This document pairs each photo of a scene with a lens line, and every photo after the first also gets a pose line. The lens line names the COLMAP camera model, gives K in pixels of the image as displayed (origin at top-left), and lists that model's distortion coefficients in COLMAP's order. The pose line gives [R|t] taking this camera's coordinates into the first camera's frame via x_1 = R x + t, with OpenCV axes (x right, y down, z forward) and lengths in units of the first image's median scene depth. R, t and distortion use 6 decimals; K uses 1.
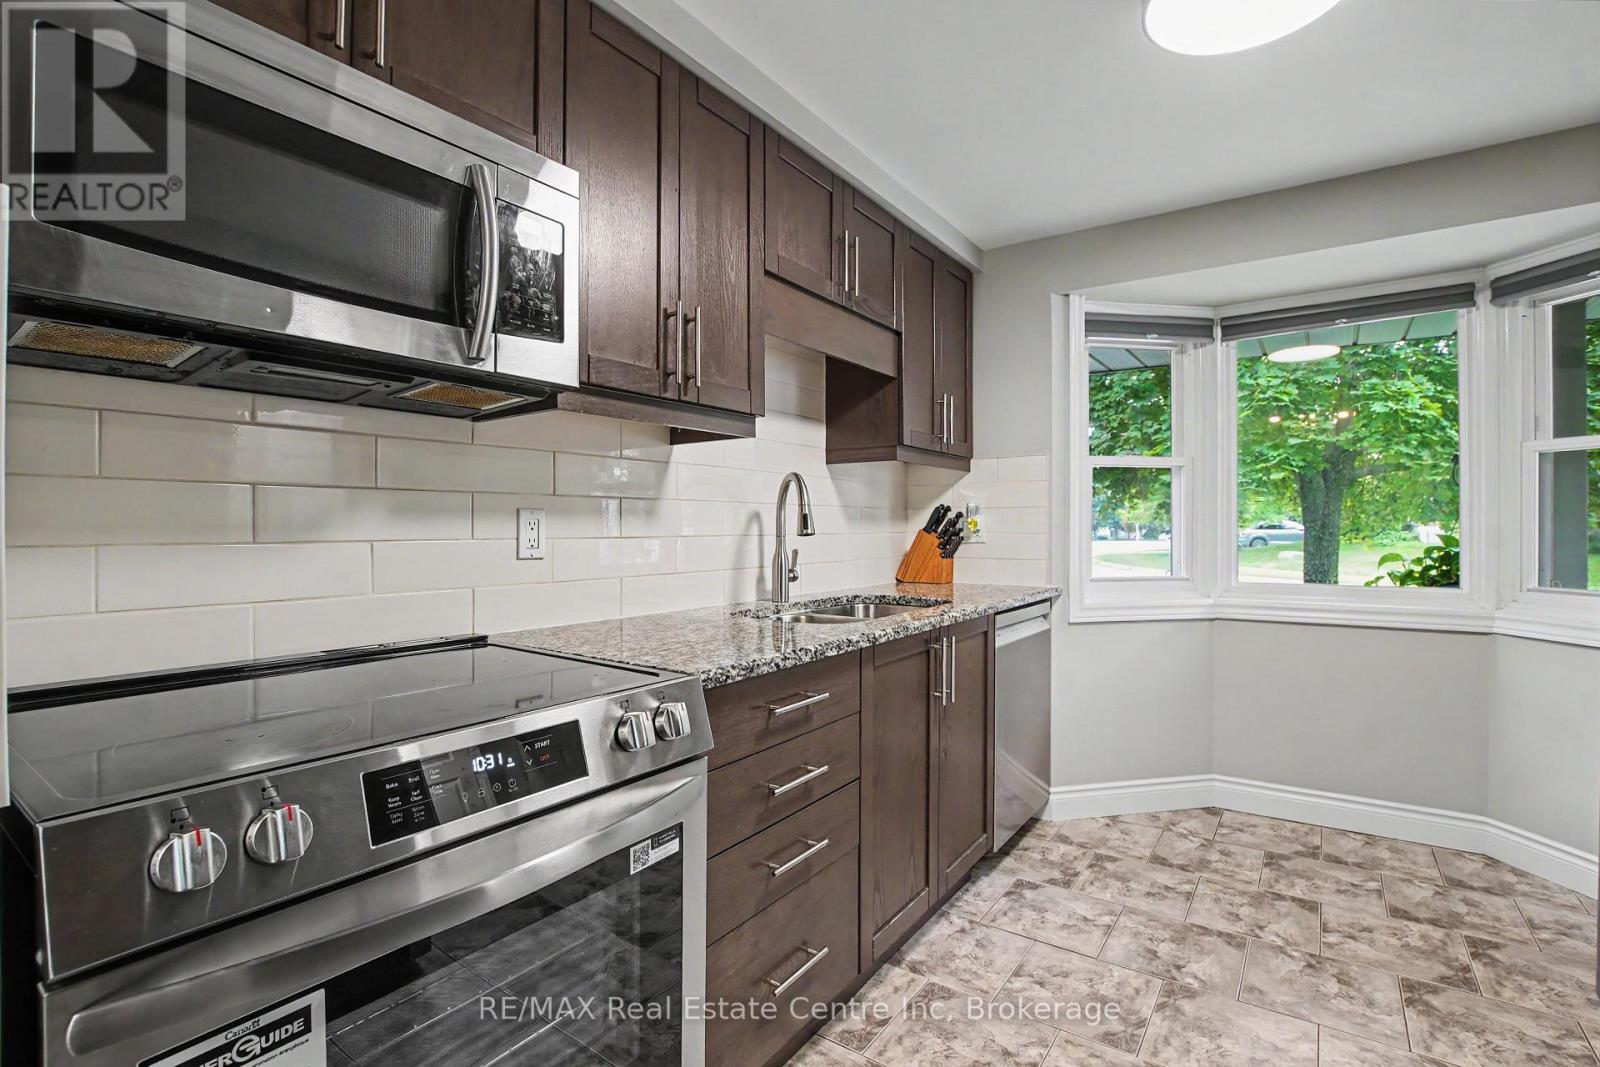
lens RADIAL K [[742.2, 0, 807.8], [0, 742.2, 529.1], [0, 0, 1]] dist [-0.037070, 0.000462]
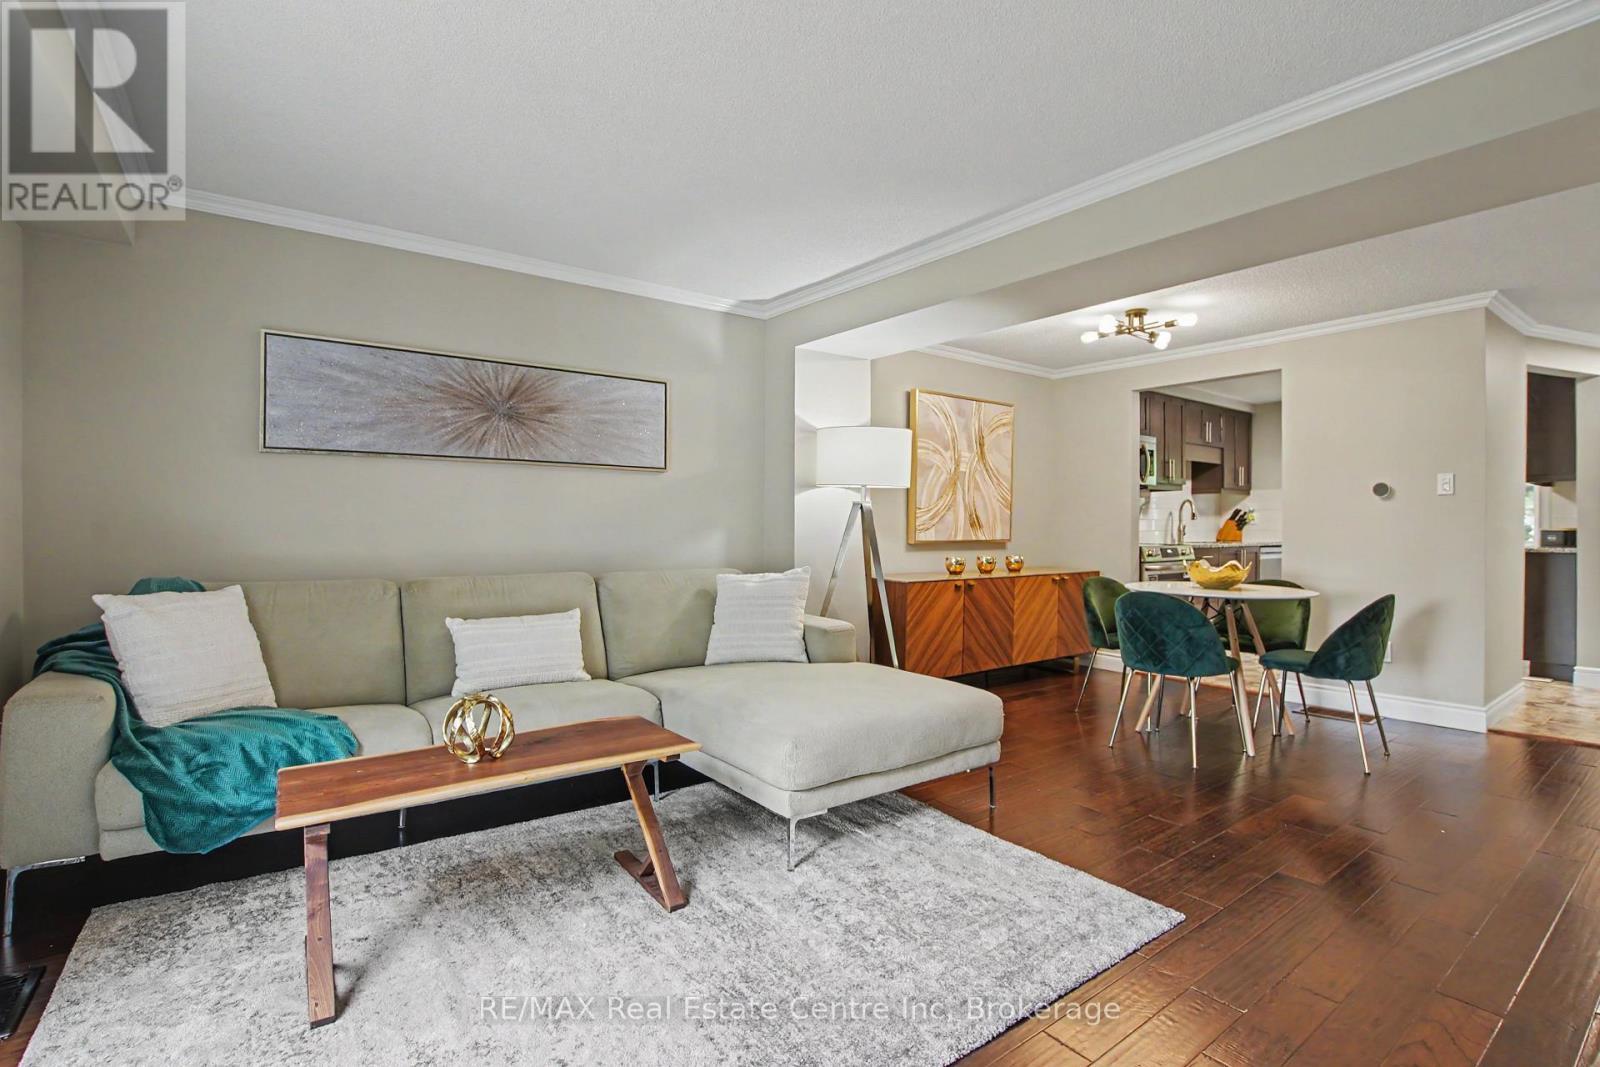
lens RADIAL K [[760.2, 0, 800.0], [0, 760.2, 533.5], [0, 0, 1]] dist [-0.027037, 0.000487]
pose [[0.950681, 0.003040, -0.310156, -0.564028], [-0.001540, 0.999986, 0.005081, 0.051458], [0.310168, -0.004353, 0.950672, -2.438810]]
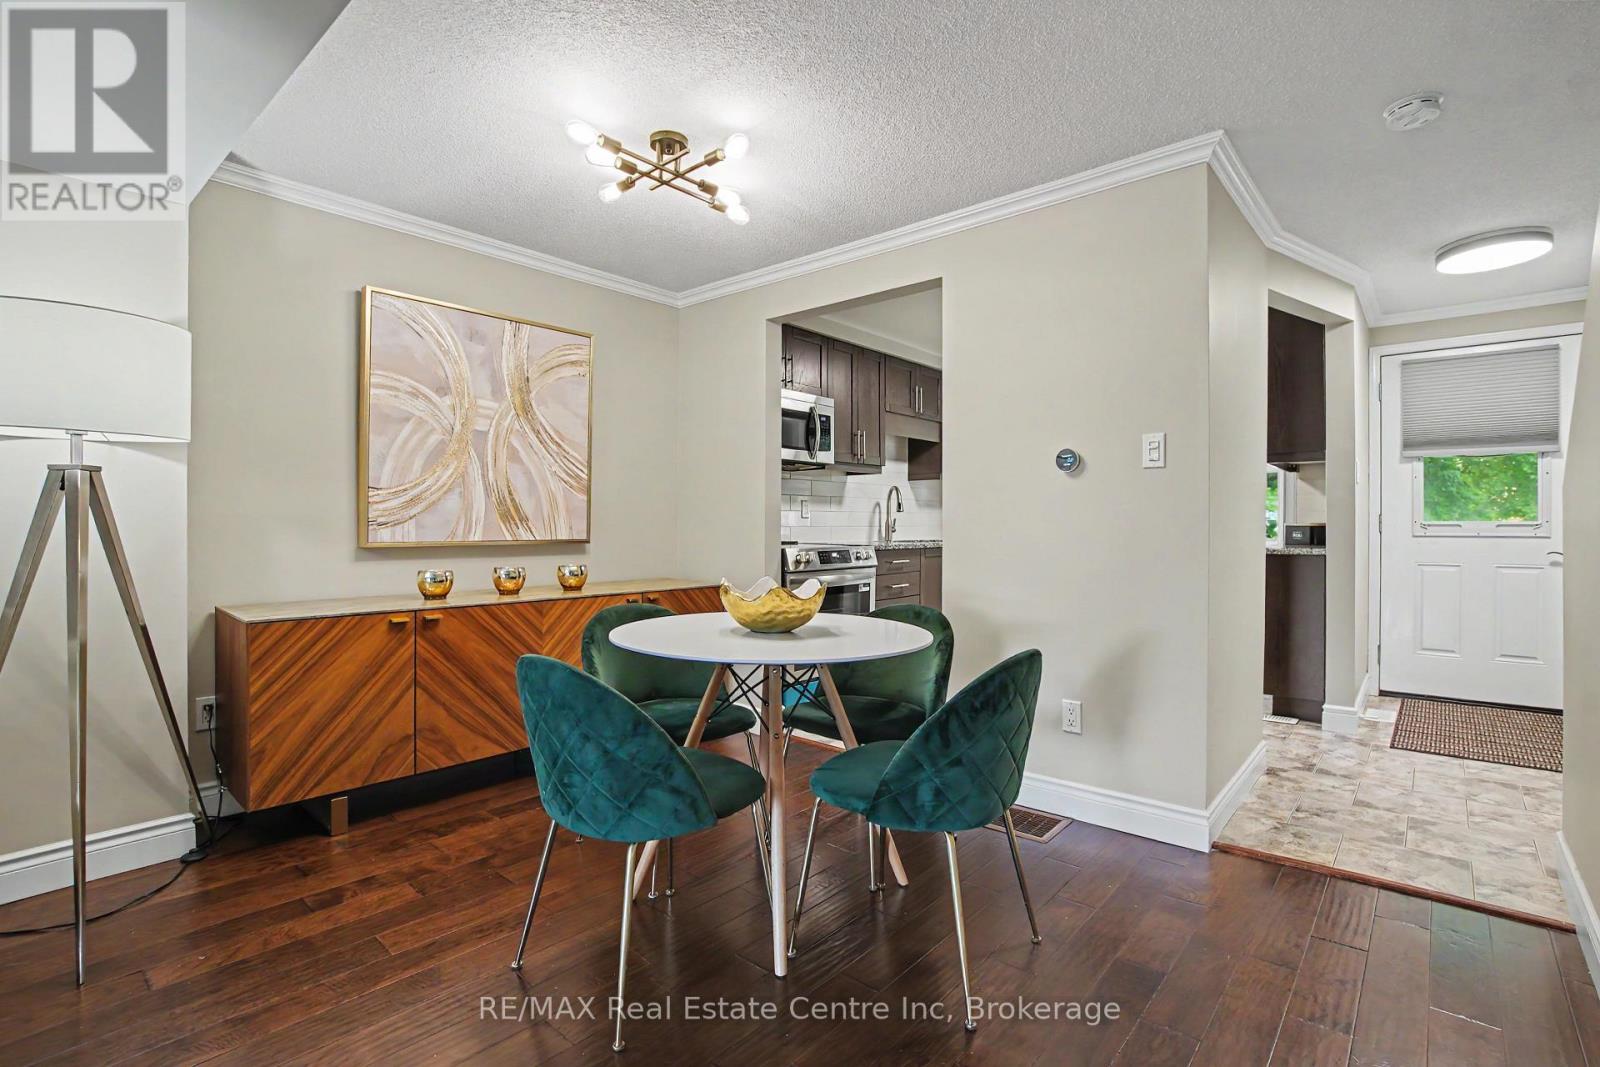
lens RADIAL K [[742.2, 0, 807.8], [0, 742.2, 529.1], [0, 0, 1]] dist [-0.037070, 0.000462]
pose [[0.994193, 0.002248, -0.107588, -0.039239], [-0.001801, 0.999989, 0.004251, 0.053246], [0.107597, -0.004032, 0.994186, -1.403217]]
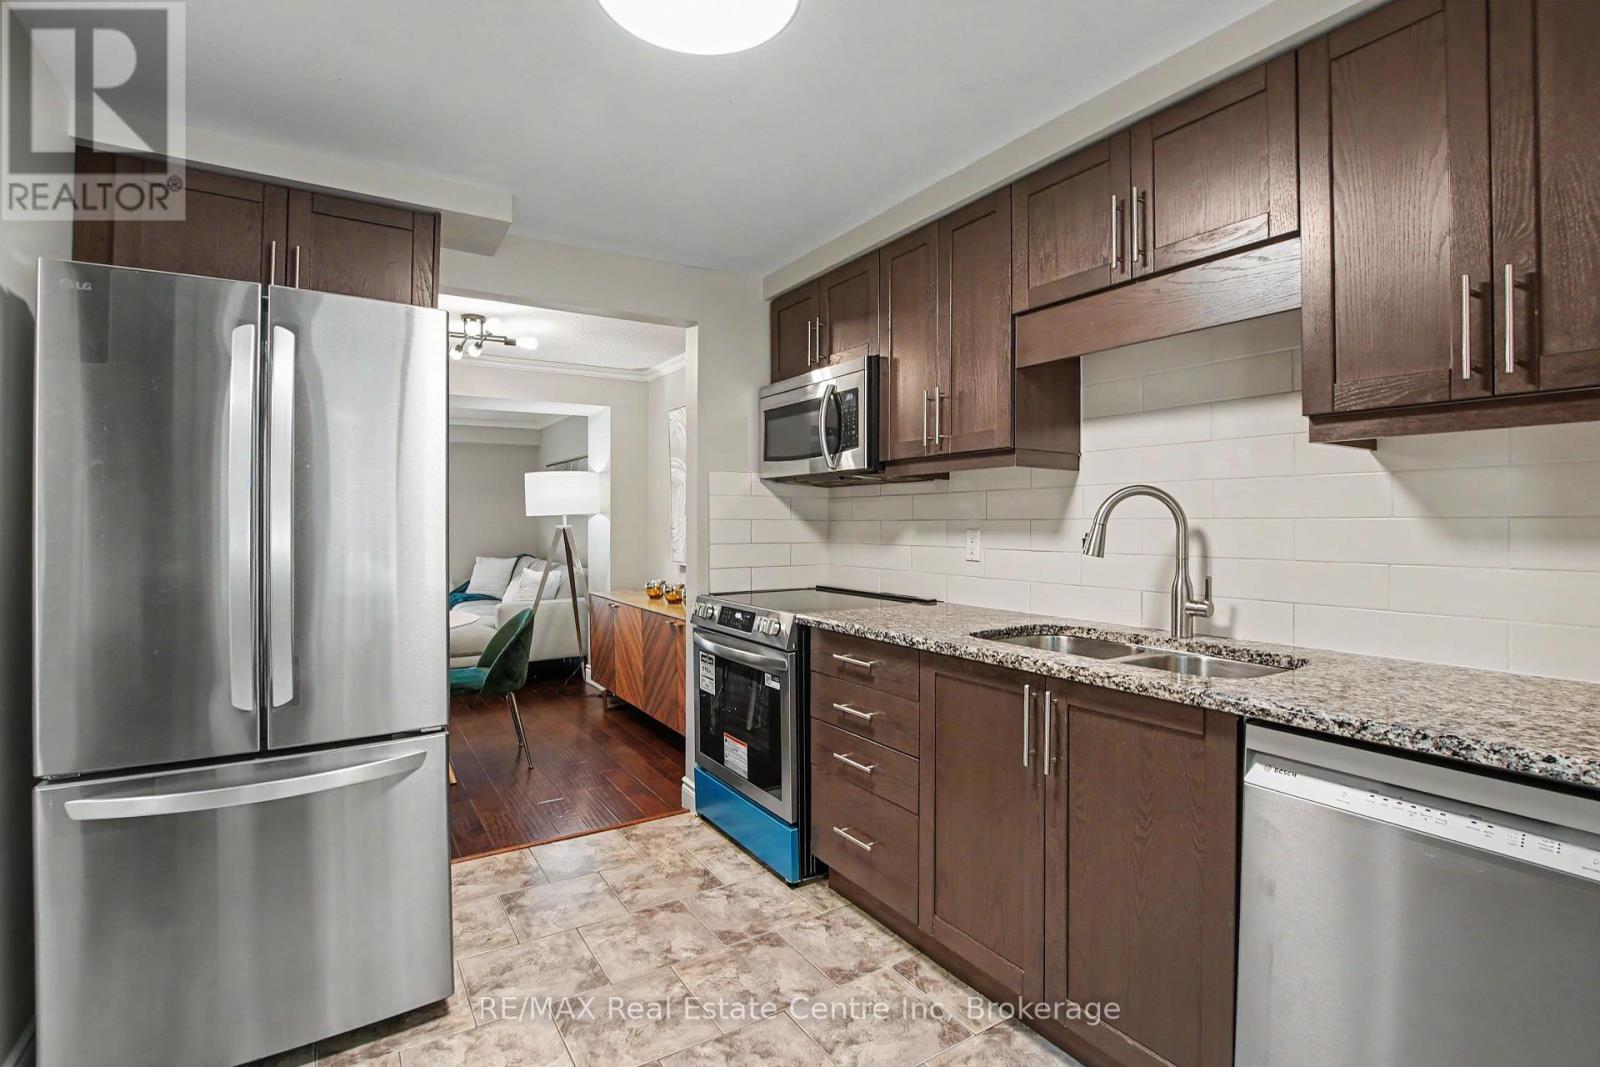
lens RADIAL K [[748.2, 0, 772.4], [0, 748.2, 536.2], [0, 0, 1]] dist [0.000075, 0.000137]
pose [[-0.410524, 0.018812, -0.911656, 0.930246], [-0.000390, 0.999783, 0.020806, -0.033906], [0.911850, 0.008897, -0.410428, 0.943550]]
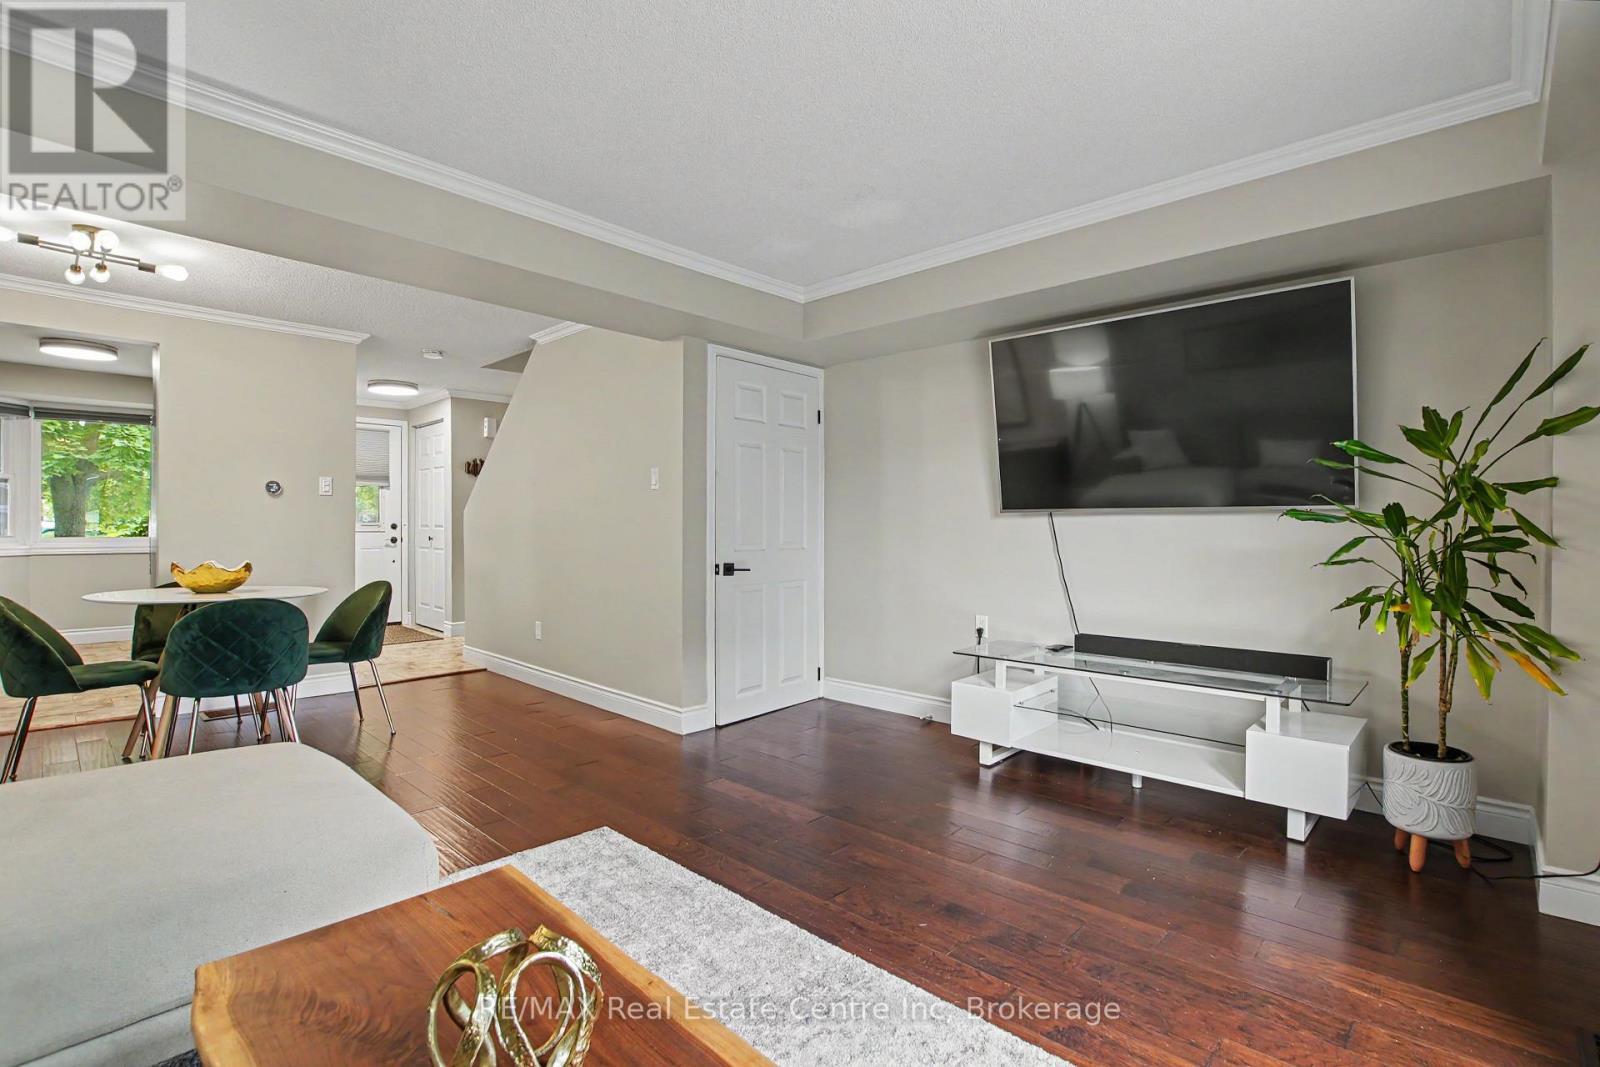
lens RADIAL K [[760.2, 0, 800.0], [0, 760.2, 533.5], [0, 0, 1]] dist [-0.027037, 0.000487]
pose [[0.164005, -0.009940, 0.986409, -1.480692], [-0.001661, 0.999945, 0.010353, 0.049116], [-0.986458, -0.003336, 0.163979, -1.913223]]
